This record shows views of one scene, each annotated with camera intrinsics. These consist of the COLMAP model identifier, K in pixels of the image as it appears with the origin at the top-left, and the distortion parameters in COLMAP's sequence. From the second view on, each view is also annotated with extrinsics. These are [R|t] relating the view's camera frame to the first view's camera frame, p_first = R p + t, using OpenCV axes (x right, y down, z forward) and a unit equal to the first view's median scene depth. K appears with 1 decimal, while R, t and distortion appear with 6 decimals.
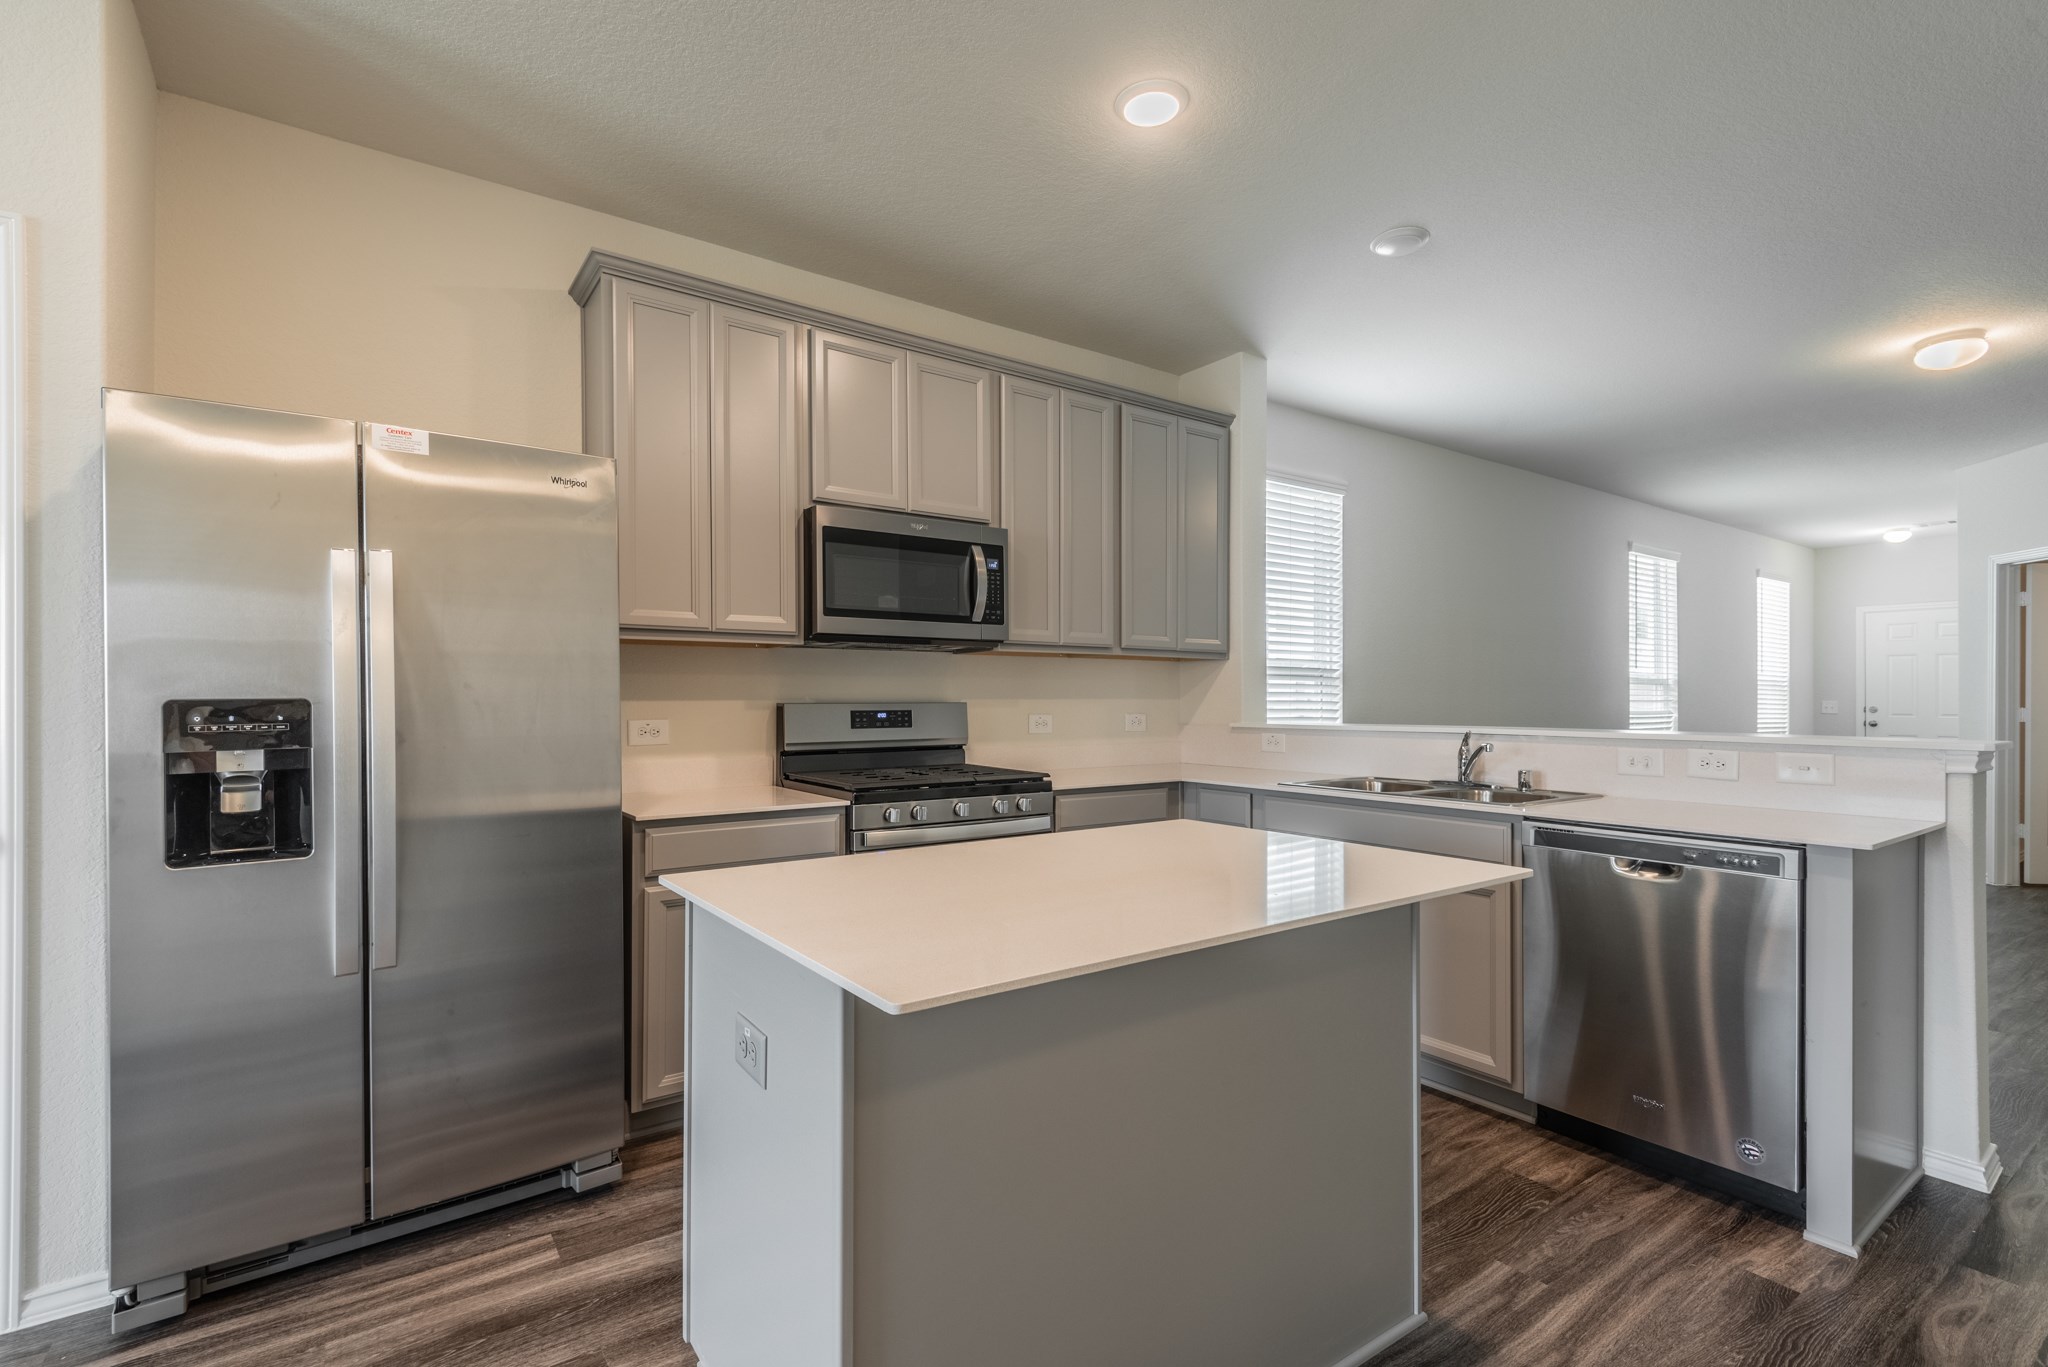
lens RADIAL K [[937.5, 0, 1062.2], [0, 937.5, 703.7], [0, 0, 1]] dist [0.025670, -0.010455]
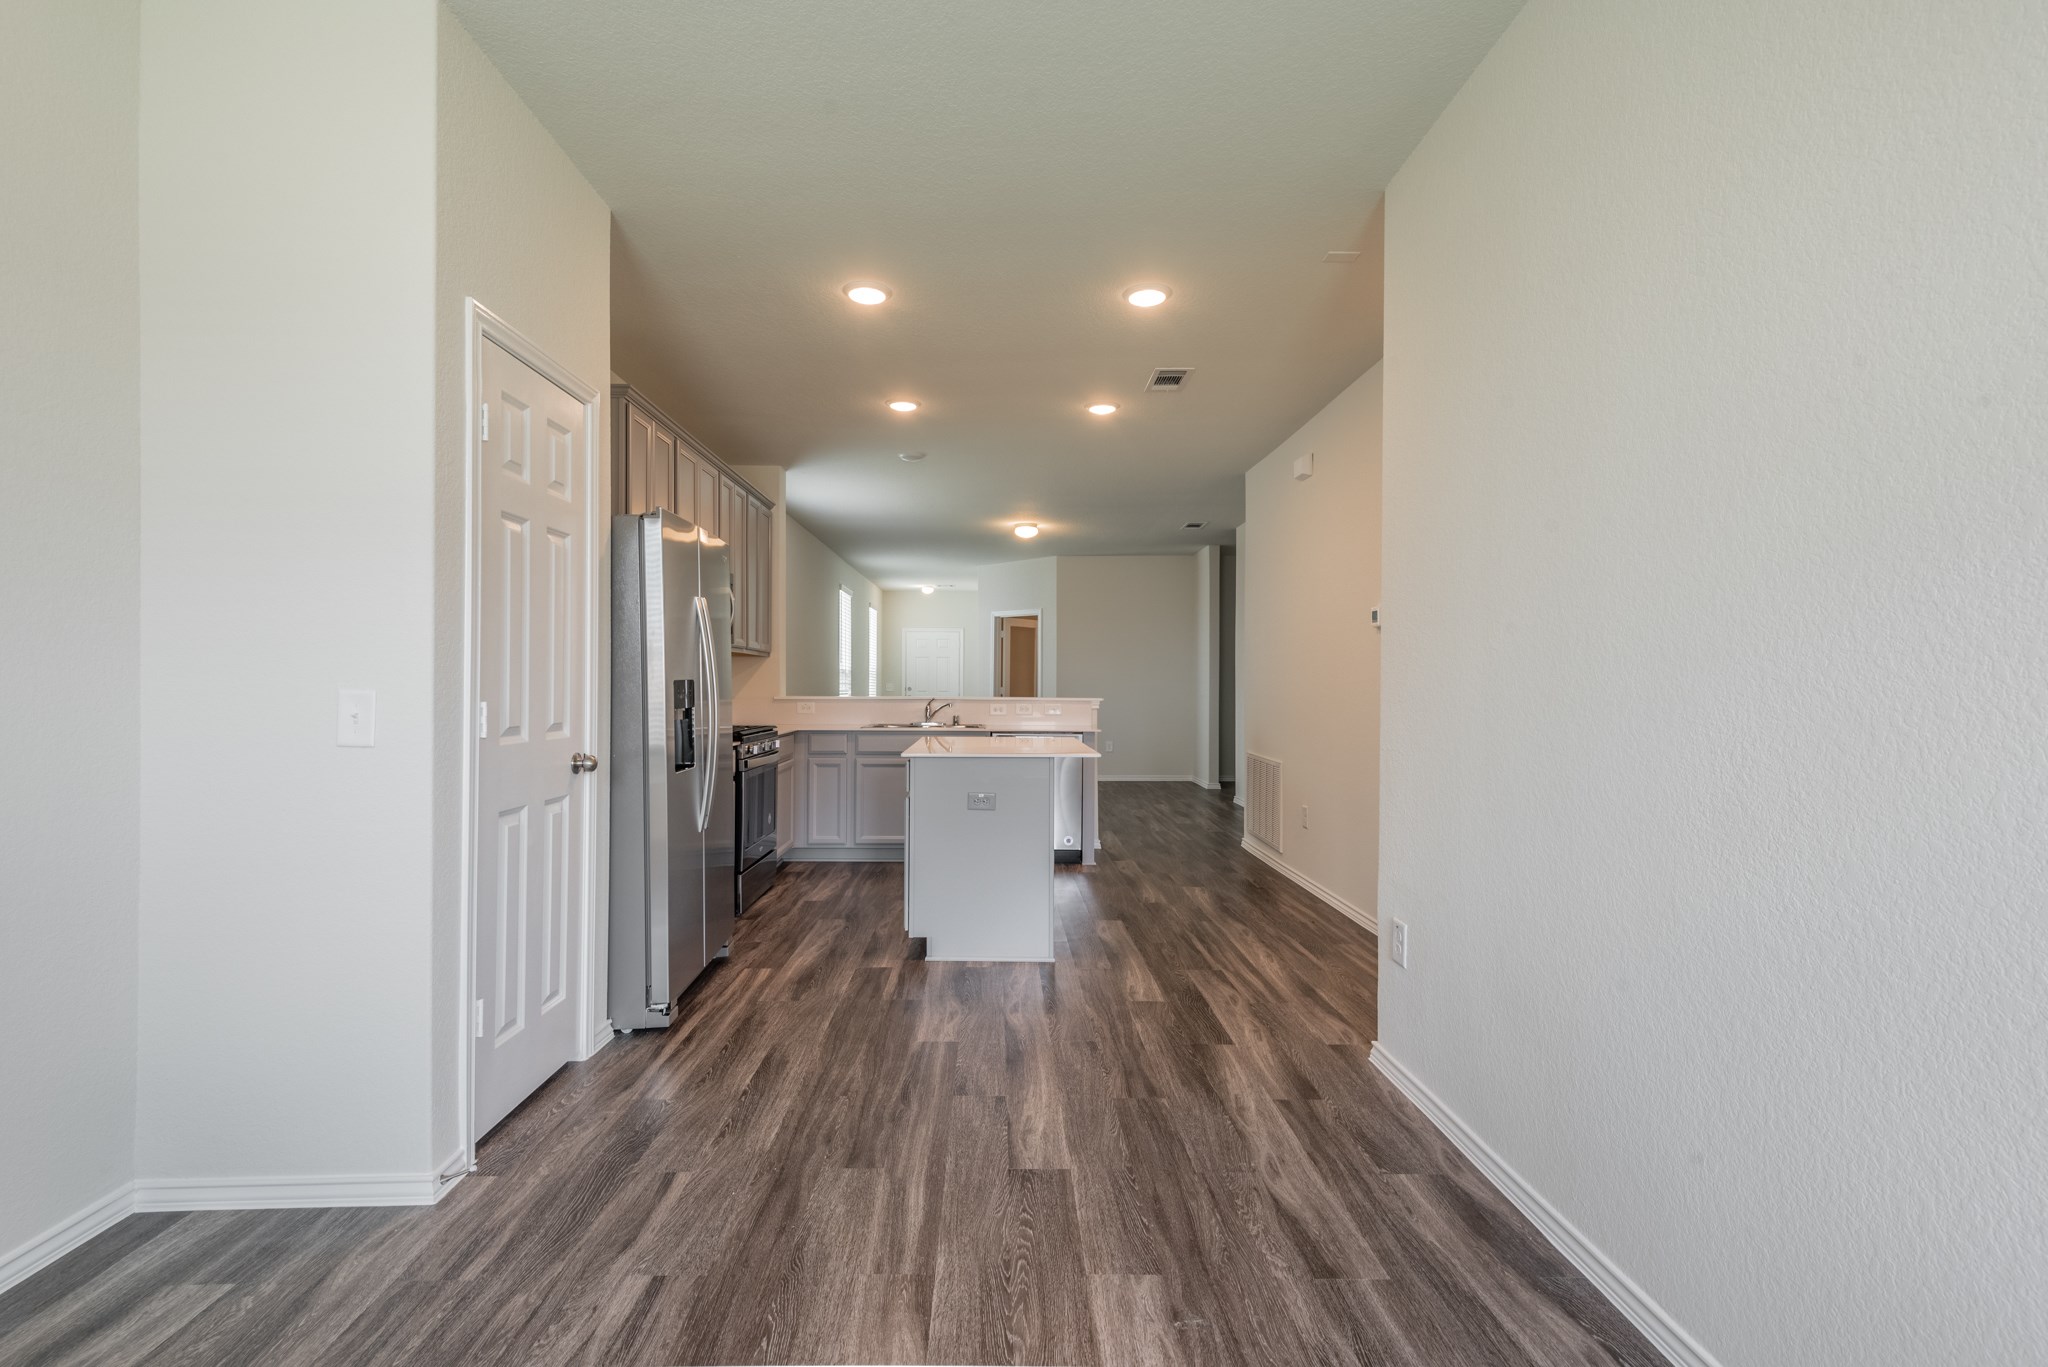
lens RADIAL K [[937.5, 0, 1021.4], [0, 937.5, 677.9], [0, 0, 1]] dist [0.025670, -0.010455]
pose [[0.564987, 0.011420, 0.825021, -0.886224], [-0.007778, 0.999933, -0.008515, 0.000779], [-0.825063, -0.001606, 0.565038, -0.245317]]
